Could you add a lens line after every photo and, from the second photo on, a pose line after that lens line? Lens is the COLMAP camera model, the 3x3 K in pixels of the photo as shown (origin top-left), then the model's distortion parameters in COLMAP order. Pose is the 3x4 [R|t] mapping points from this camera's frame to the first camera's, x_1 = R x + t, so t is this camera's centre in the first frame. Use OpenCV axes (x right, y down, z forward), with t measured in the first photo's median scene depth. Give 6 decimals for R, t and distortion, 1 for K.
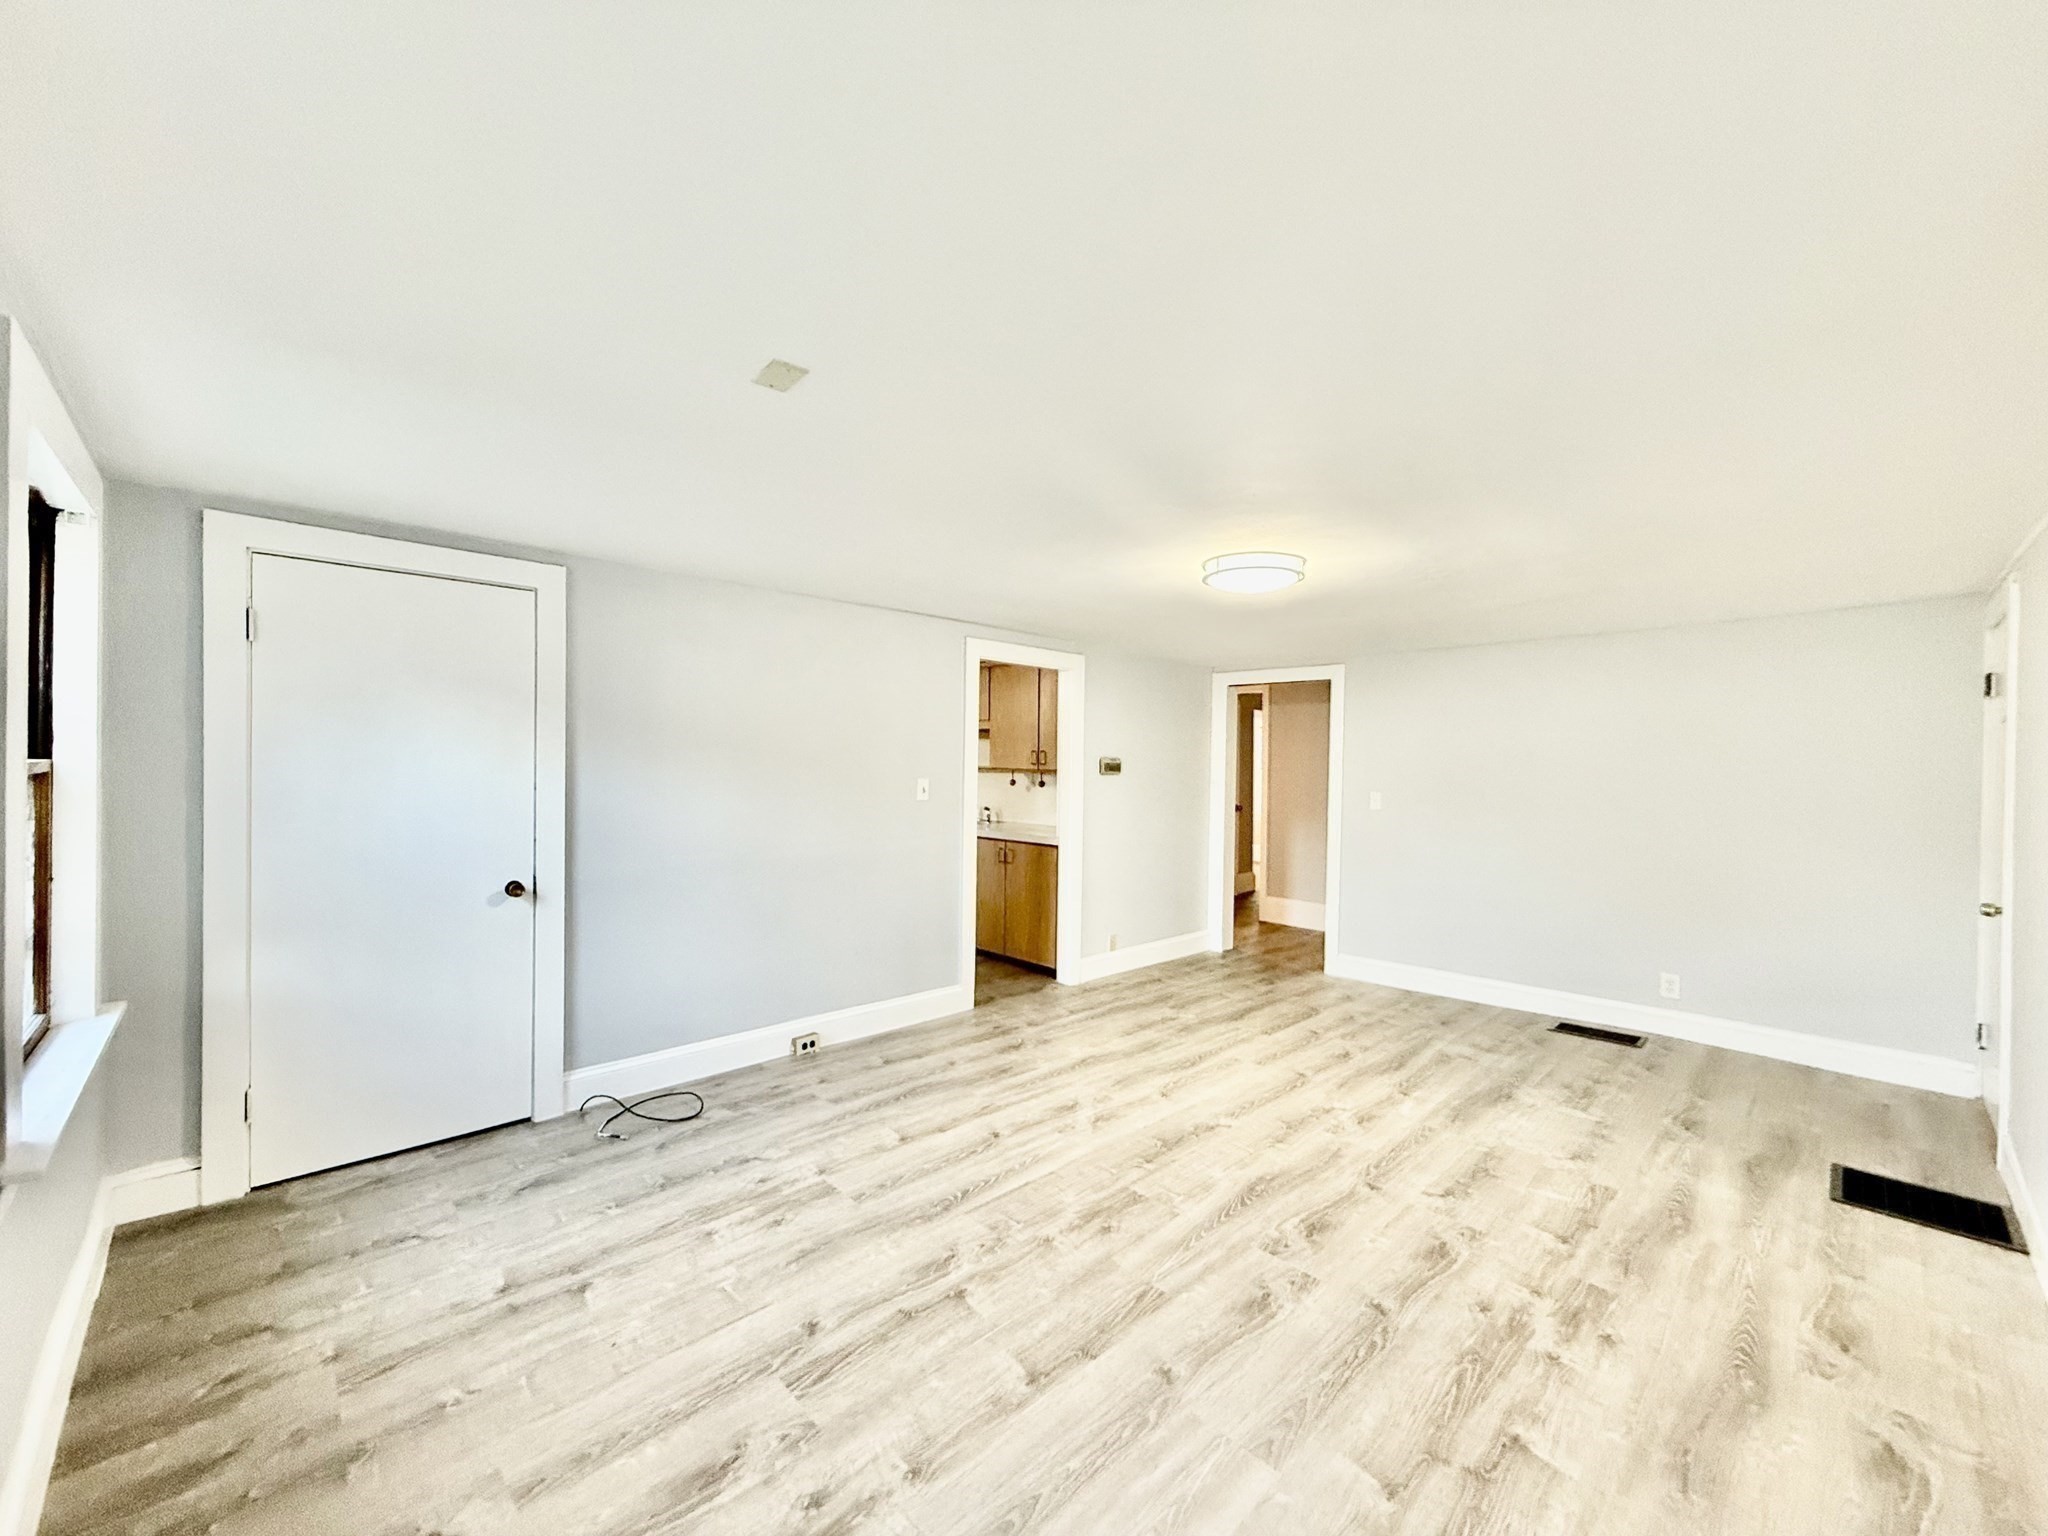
lens RADIAL K [[813.8, 0, 1017.6], [0, 813.8, 765.7], [0, 0, 1]] dist [-0.002942, -0.000261]
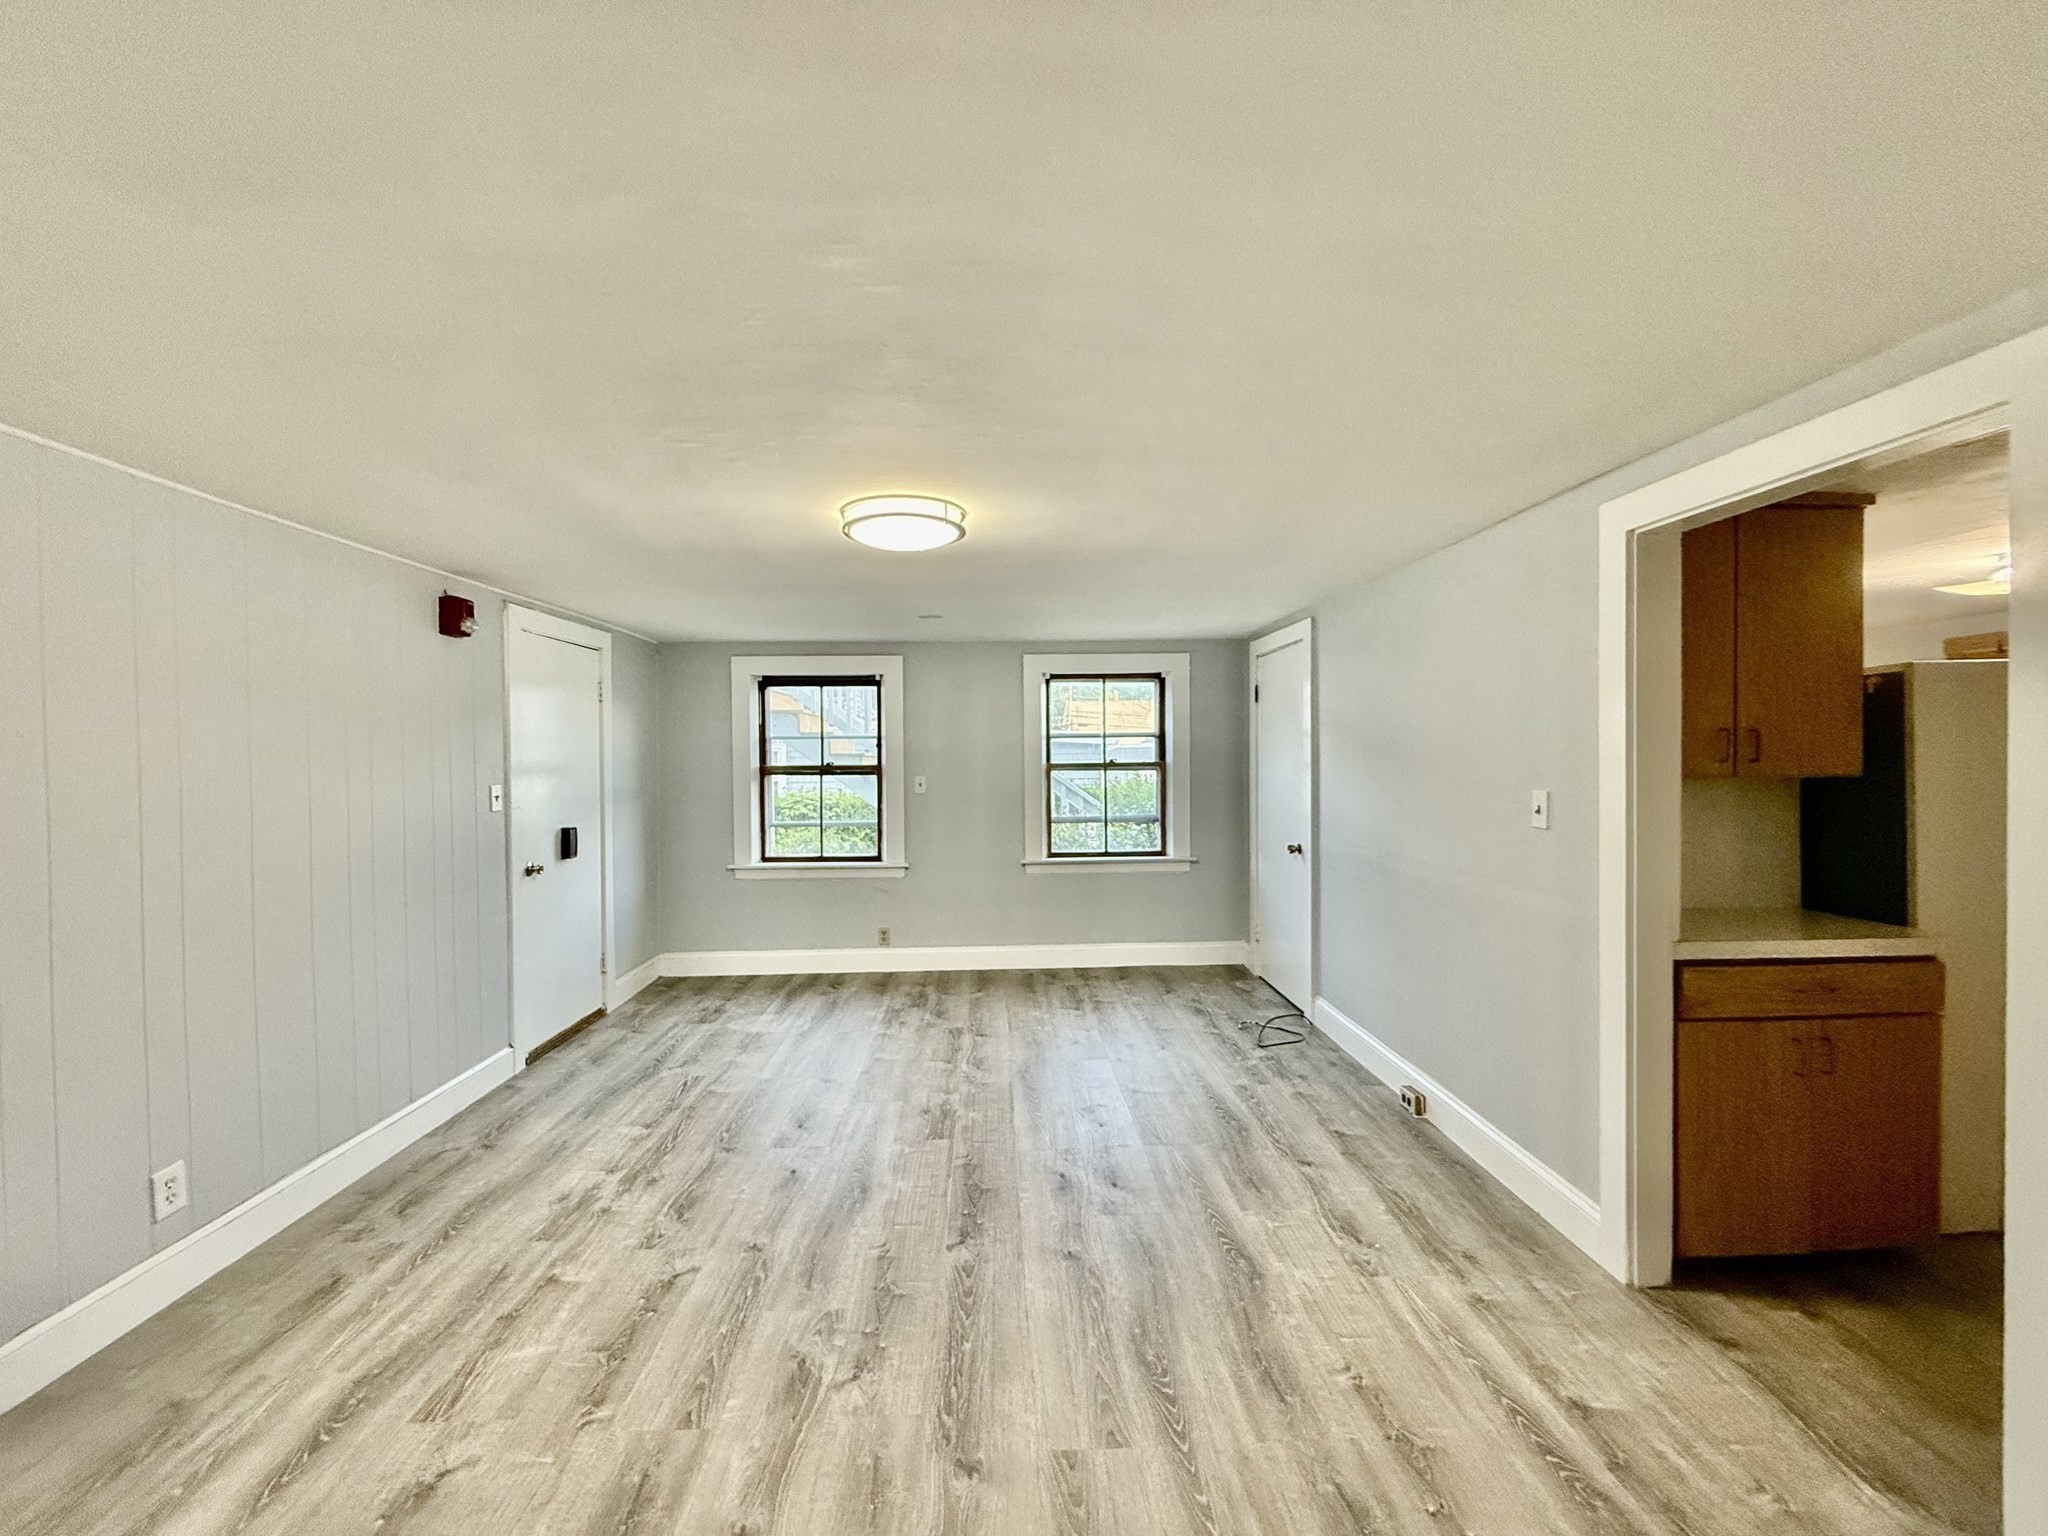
lens RADIAL K [[813.8, 0, 1017.6], [0, 813.8, 765.7], [0, 0, 1]] dist [-0.002942, -0.000261]
pose [[-0.665369, 0.001098, -0.746514, 0.774388], [-0.004903, 0.999971, 0.005841, -0.003237], [0.746498, 0.007547, -0.665345, 1.538679]]
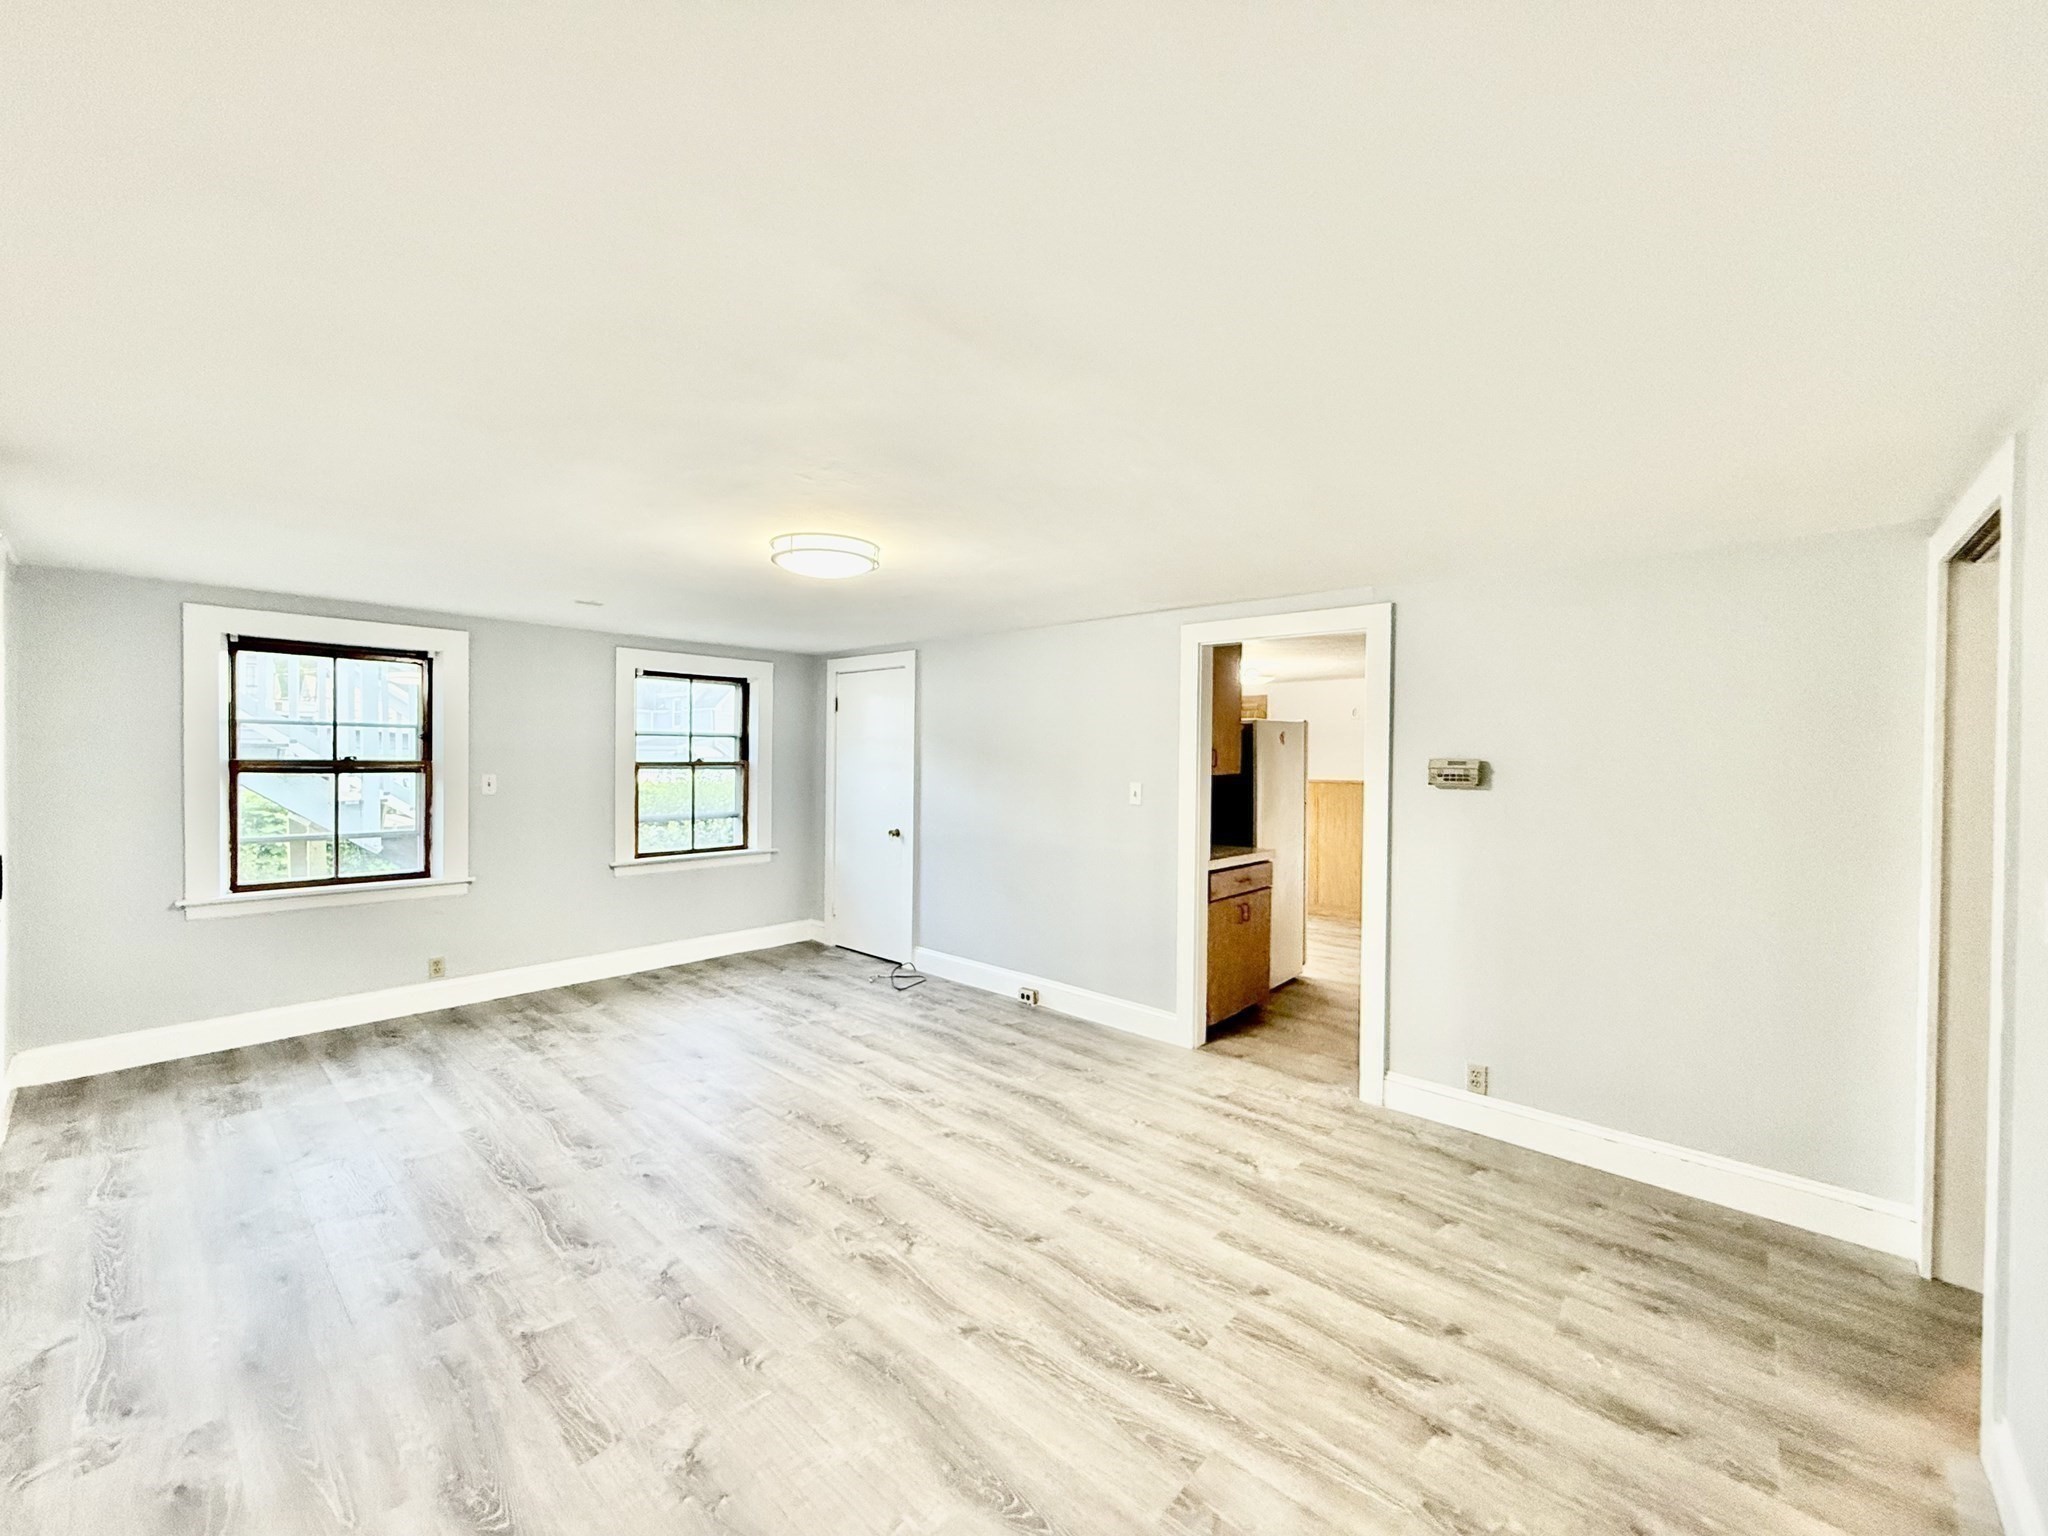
lens RADIAL K [[813.8, 0, 1017.6], [0, 813.8, 765.7], [0, 0, 1]] dist [-0.002942, -0.000261]
pose [[0.074658, -0.003437, -0.997203, 1.174203], [-0.017197, 0.999841, -0.004734, 0.004437], [0.997061, 0.017503, 0.074587, 1.093867]]
